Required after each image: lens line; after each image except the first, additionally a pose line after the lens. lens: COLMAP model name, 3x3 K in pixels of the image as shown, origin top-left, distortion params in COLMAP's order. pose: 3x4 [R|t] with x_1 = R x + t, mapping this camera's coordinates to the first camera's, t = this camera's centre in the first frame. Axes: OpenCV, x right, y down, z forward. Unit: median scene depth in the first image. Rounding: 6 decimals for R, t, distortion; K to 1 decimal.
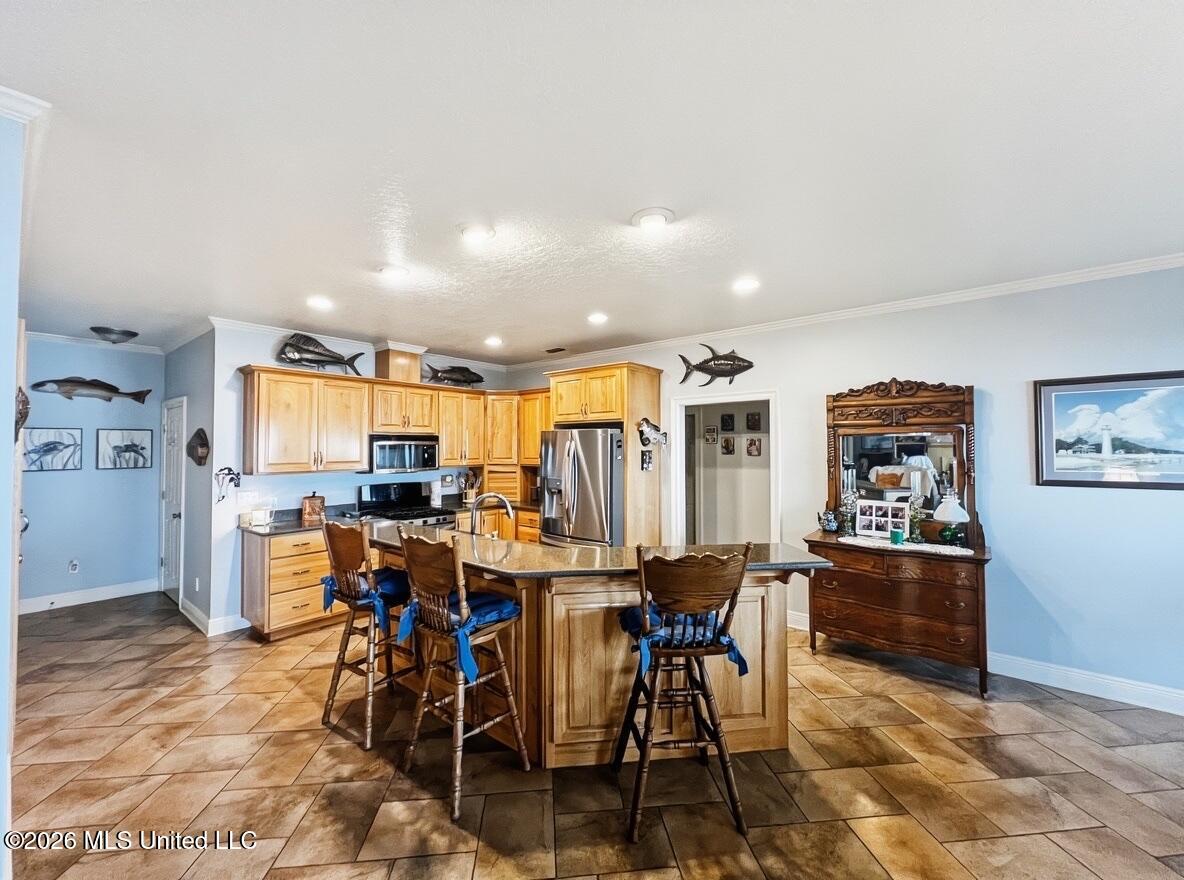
lens RADIAL K [[475.6, 0, 591.5], [0, 475.6, 440.1], [0, 0, 1]] dist [-0.000321, -0.001765]
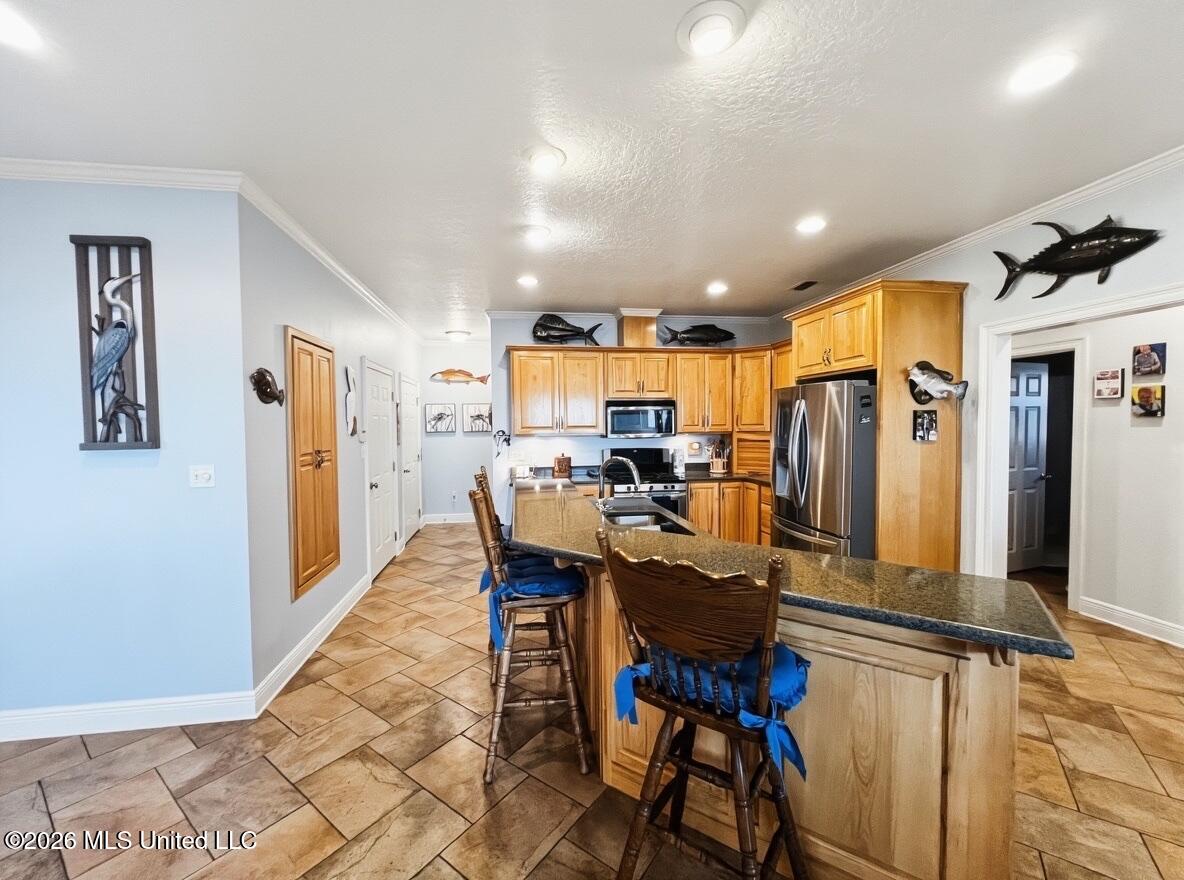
lens RADIAL K [[475.6, 0, 596.9], [0, 475.6, 442.0], [0, 0, 1]] dist [-0.000321, -0.001765]
pose [[0.739887, 0.022470, -0.672356, 0.225165], [0.017578, 0.998455, 0.052713, 0.022724], [0.672501, -0.050820, 0.738349, 0.201426]]
